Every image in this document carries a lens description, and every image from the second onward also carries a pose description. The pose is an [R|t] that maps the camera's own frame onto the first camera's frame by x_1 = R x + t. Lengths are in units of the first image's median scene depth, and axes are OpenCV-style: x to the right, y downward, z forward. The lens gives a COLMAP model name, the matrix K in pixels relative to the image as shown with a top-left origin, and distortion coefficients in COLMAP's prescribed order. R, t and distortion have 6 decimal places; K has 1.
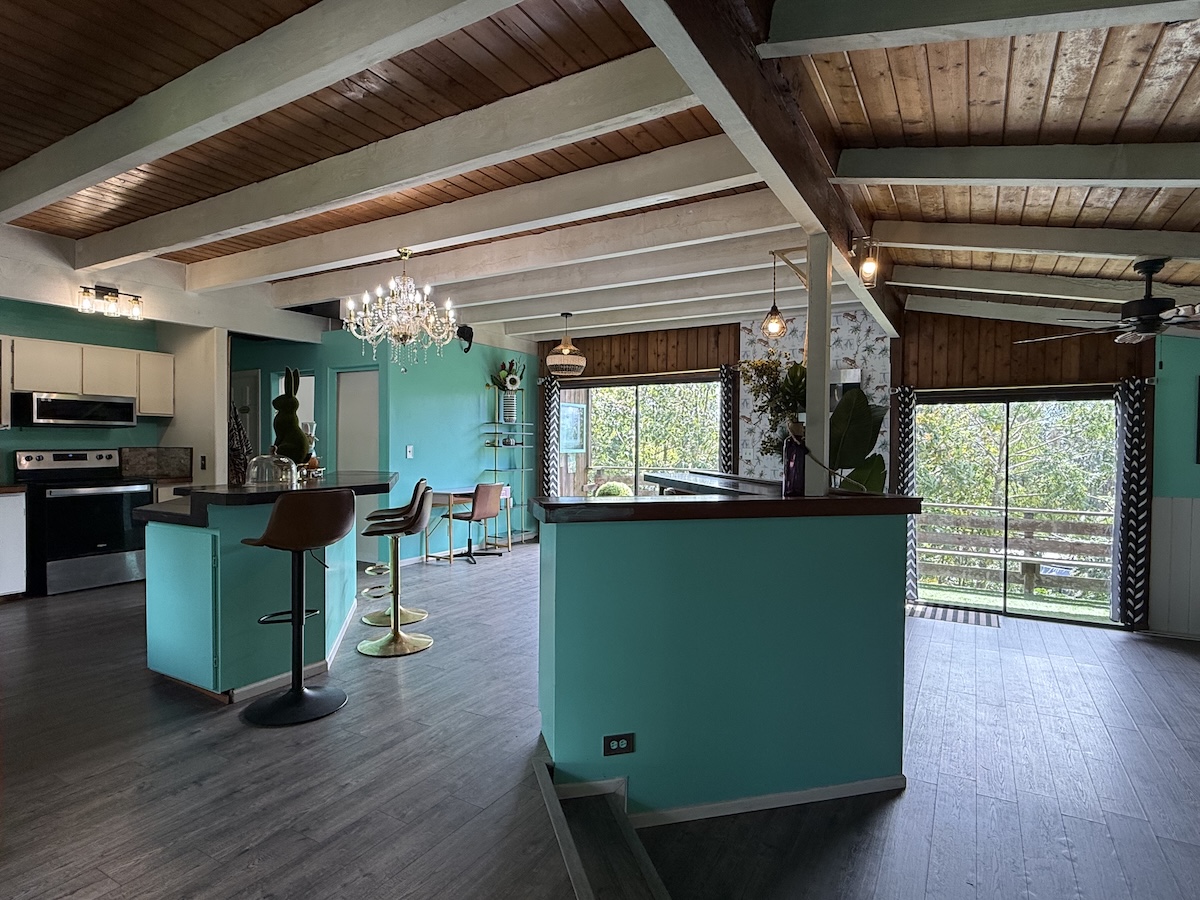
lens RADIAL K [[640.2, 0, 595.7], [0, 640.2, 450.0], [0, 0, 1]] dist [0.000630, 0.001667]
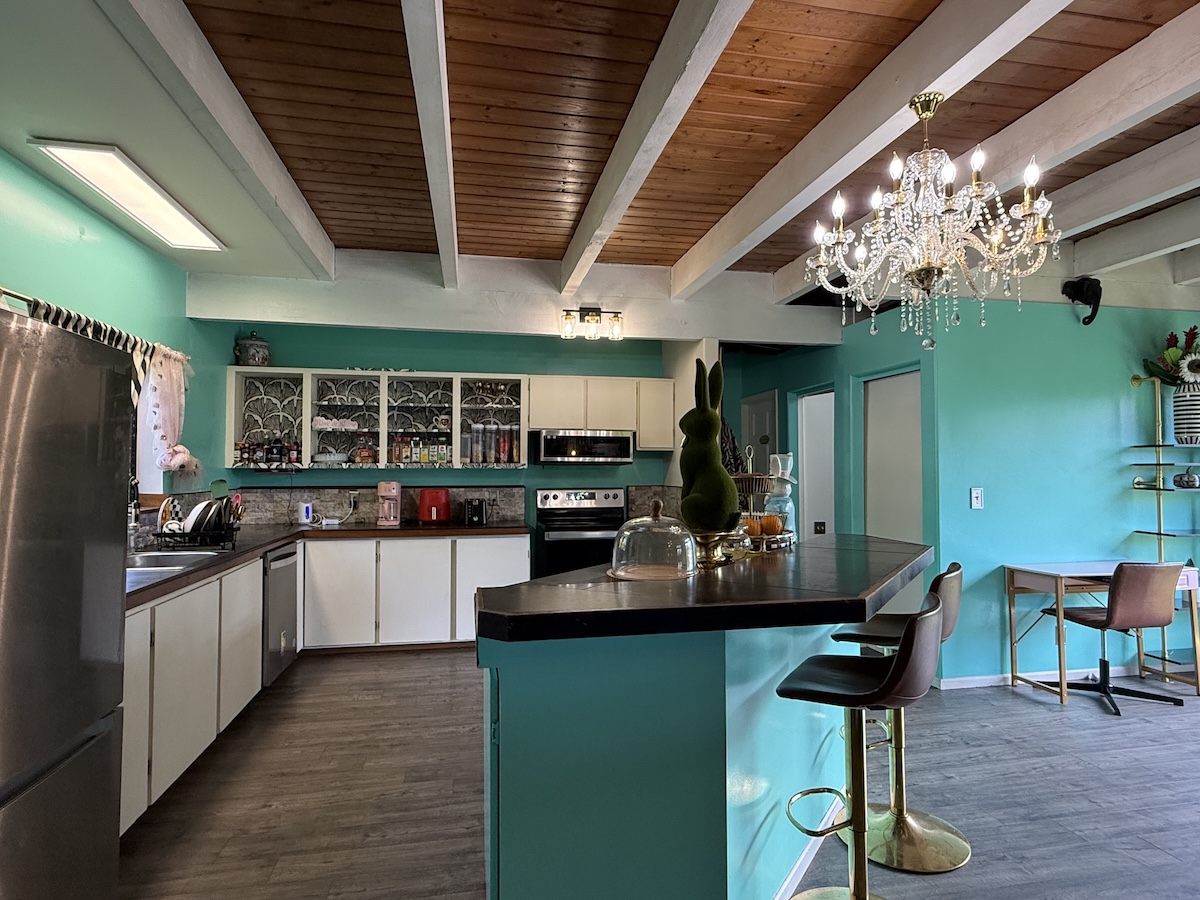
lens RADIAL K [[652.6, 0, 599.3], [0, 652.6, 450.7], [0, 0, 1]] dist [0.000430, 0.000458]
pose [[0.663783, -0.026826, -0.747444, -0.071288], [-0.005454, 0.999156, -0.040704, -0.016205], [0.747905, 0.031095, 0.663077, 0.353177]]
